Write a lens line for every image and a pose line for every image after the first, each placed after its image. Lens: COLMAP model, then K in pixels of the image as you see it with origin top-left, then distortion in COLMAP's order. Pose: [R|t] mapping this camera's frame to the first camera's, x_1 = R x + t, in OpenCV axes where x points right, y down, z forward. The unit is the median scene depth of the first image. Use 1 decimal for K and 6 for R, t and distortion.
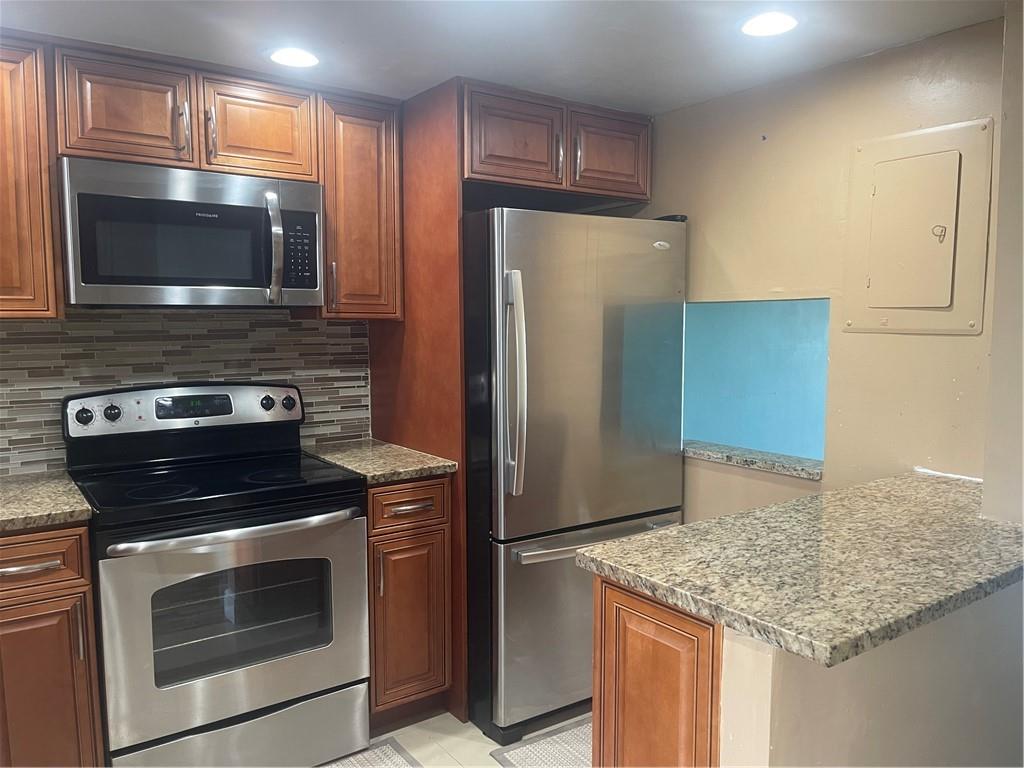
lens RADIAL K [[777.4, 0, 506.9], [0, 777.4, 389.1], [0, 0, 1]] dist [0.057163, -0.071123]
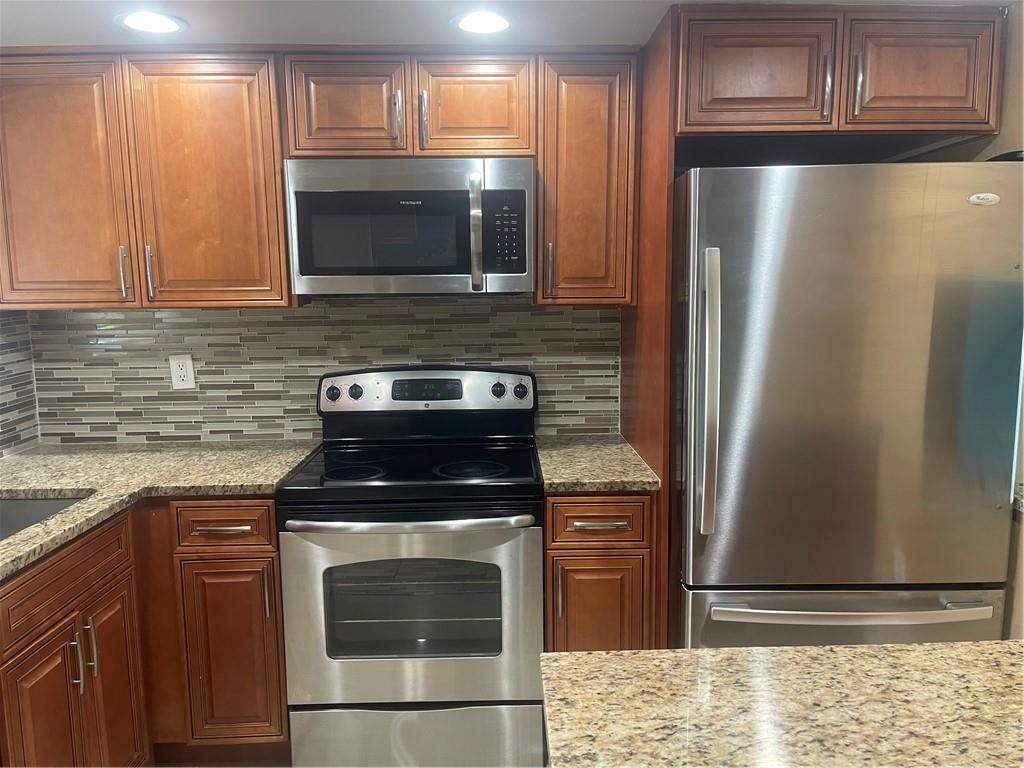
lens RADIAL K [[777.4, 0, 505.7], [0, 777.4, 387.3], [0, 0, 1]] dist [0.057163, -0.071123]
pose [[0.828297, 0.069432, -0.555971, 0.269134], [-0.041924, 0.997191, 0.062075, -0.051452], [0.558719, -0.028108, 0.828881, 0.224835]]
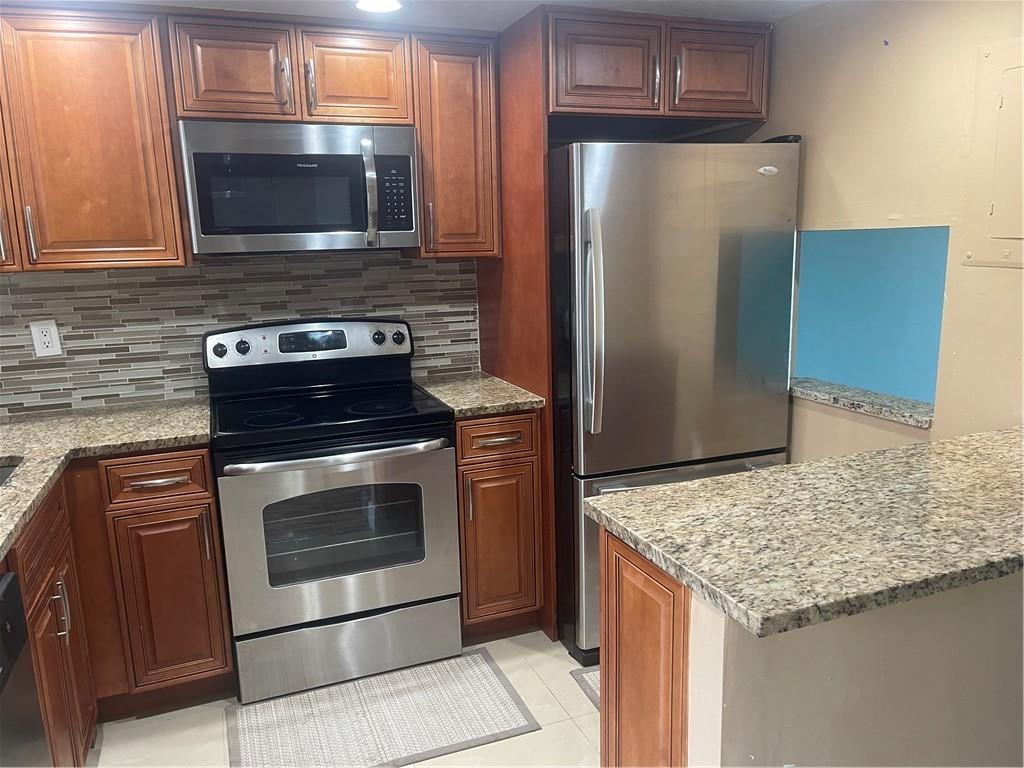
lens RADIAL K [[777.4, 0, 502.8], [0, 777.4, 390.5], [0, 0, 1]] dist [0.057163, -0.071123]
pose [[0.969545, 0.023240, -0.243806, 0.138230], [0.003032, 0.994272, 0.106834, -0.027068], [0.244893, -0.104320, 0.963922, -0.001996]]
